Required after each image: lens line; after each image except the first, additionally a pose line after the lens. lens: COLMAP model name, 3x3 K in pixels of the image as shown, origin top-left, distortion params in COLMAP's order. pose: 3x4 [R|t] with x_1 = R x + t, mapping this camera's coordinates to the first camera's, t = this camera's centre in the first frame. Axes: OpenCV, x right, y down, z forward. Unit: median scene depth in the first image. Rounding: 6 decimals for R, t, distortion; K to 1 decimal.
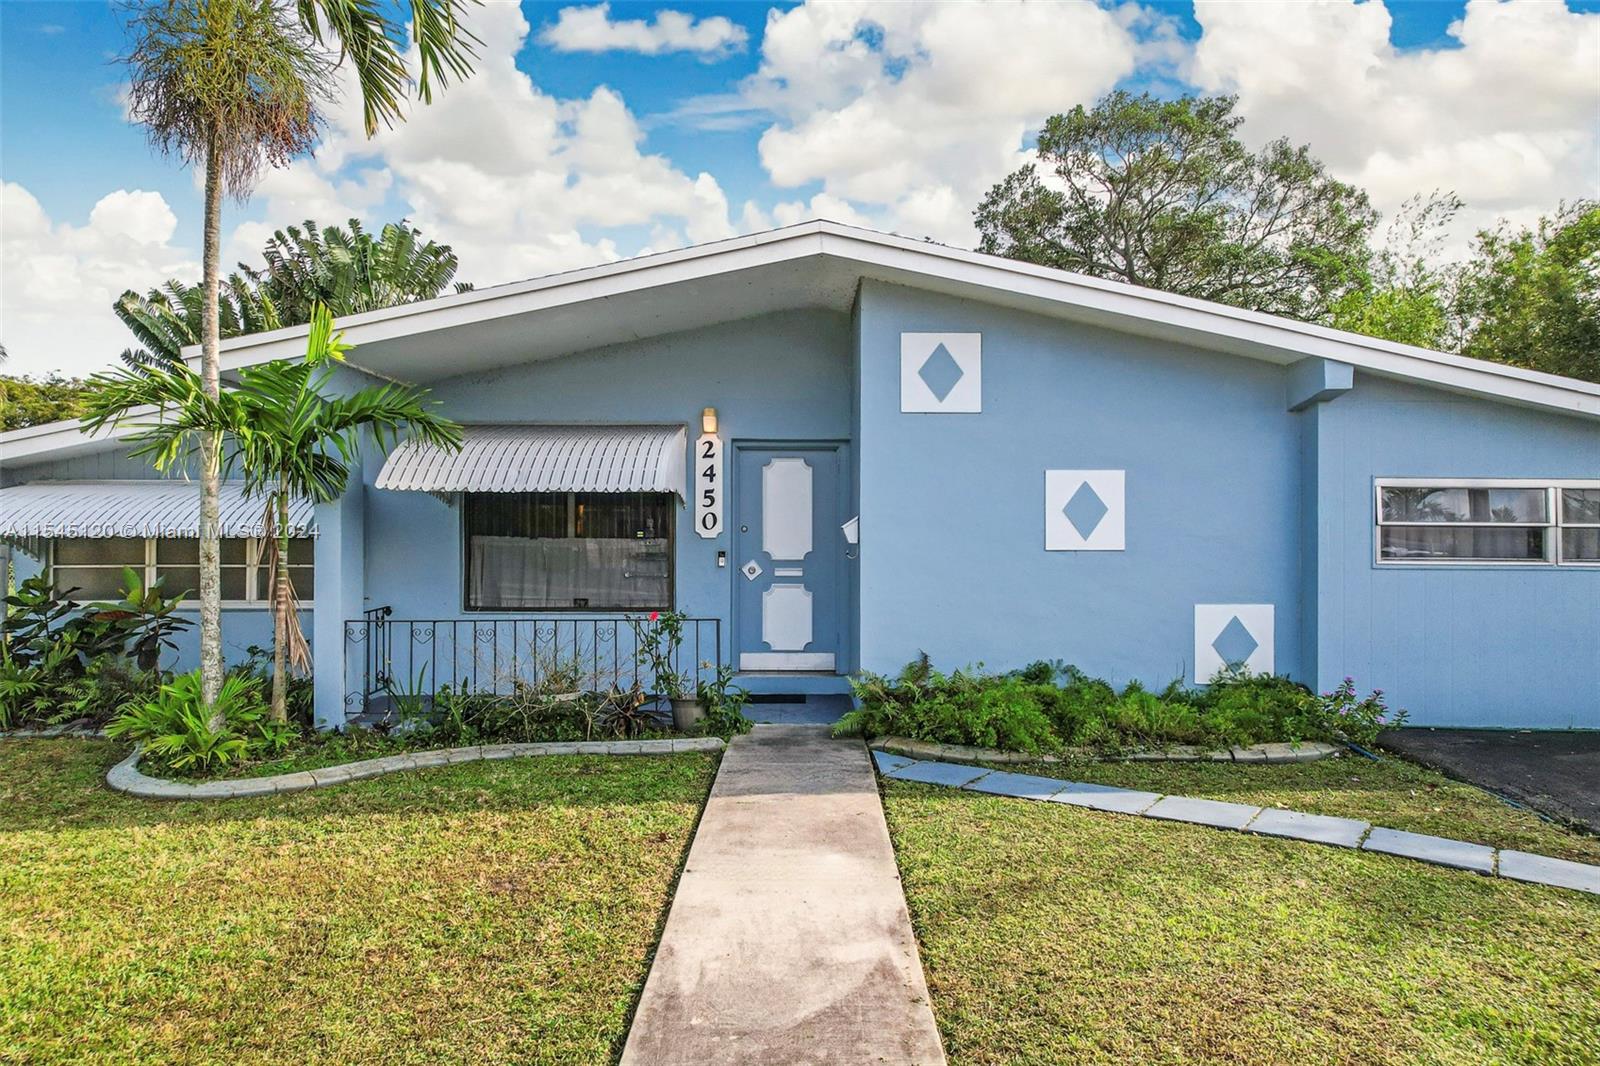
lens RADIAL K [[1036.2, 0, 736.8], [0, 1036.2, 537.1], [0, 0, 1]] dist [0.009115, 0.003259]
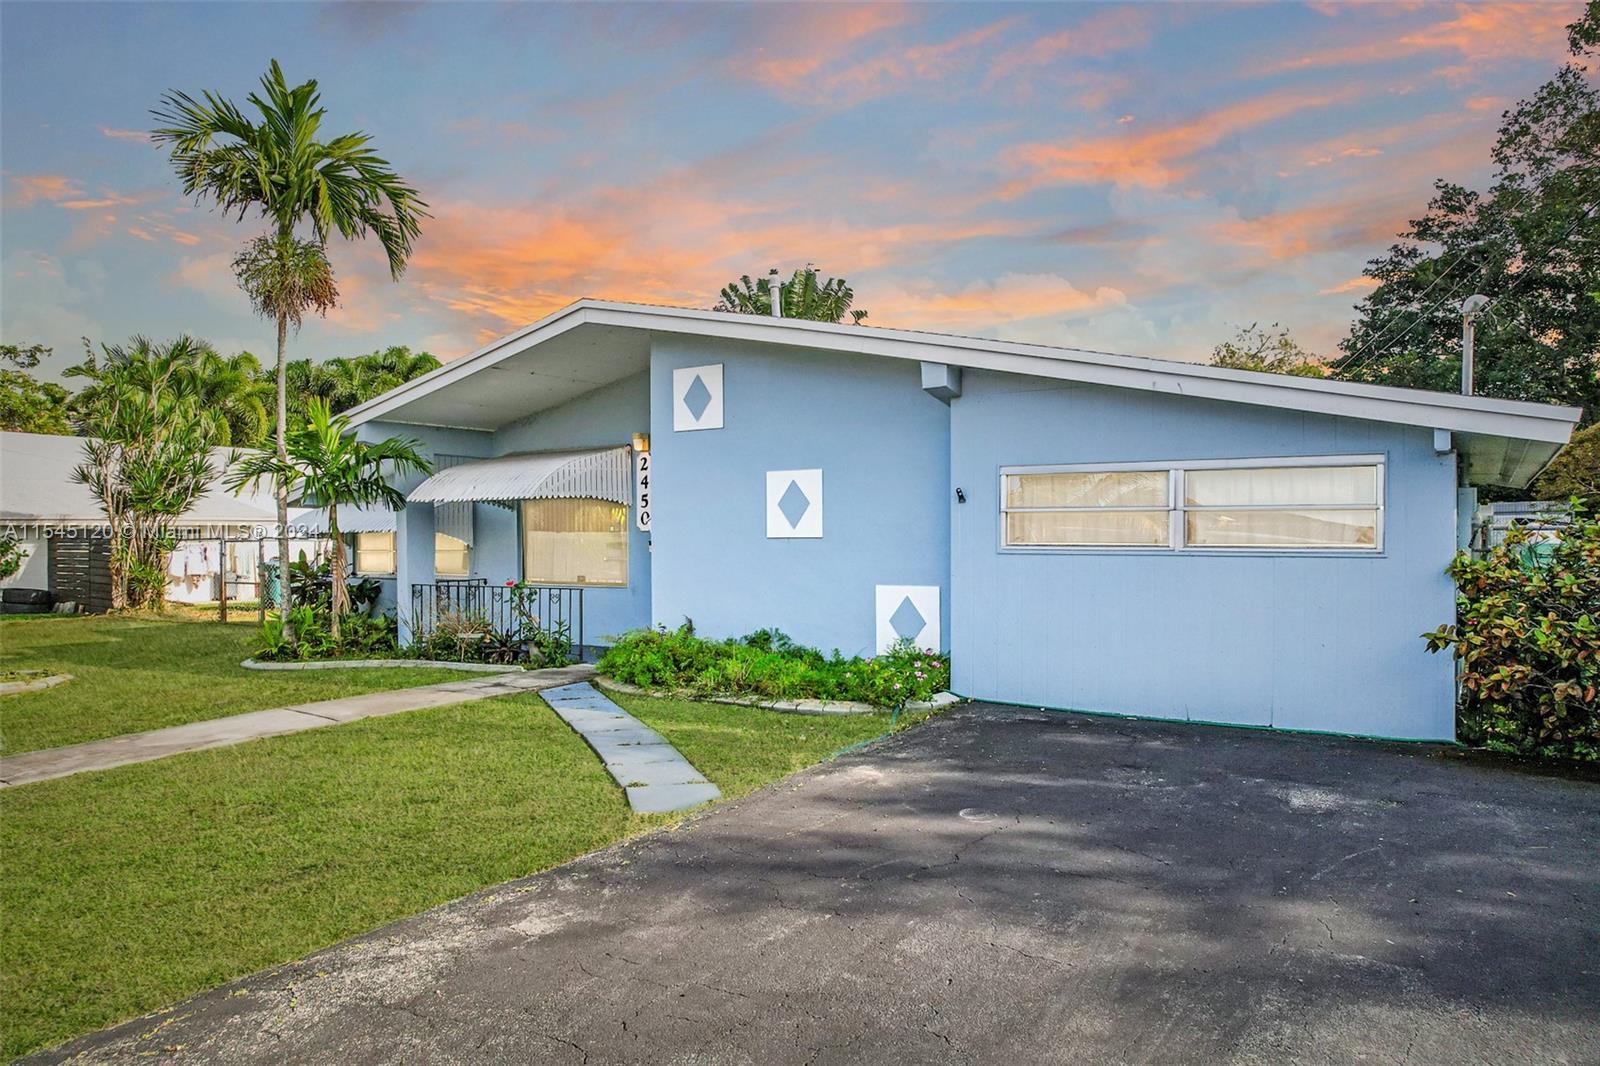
lens RADIAL K [[1070.0, 0, 832.2], [0, 1070.0, 573.4], [0, 0, 1]] dist [-0.006813, -0.004205]
pose [[0.826410, 0.011956, -0.562942, 1.065414], [0.008510, 0.999395, 0.033719, 0.012330], [0.563005, -0.032657, 0.825808, 0.006195]]
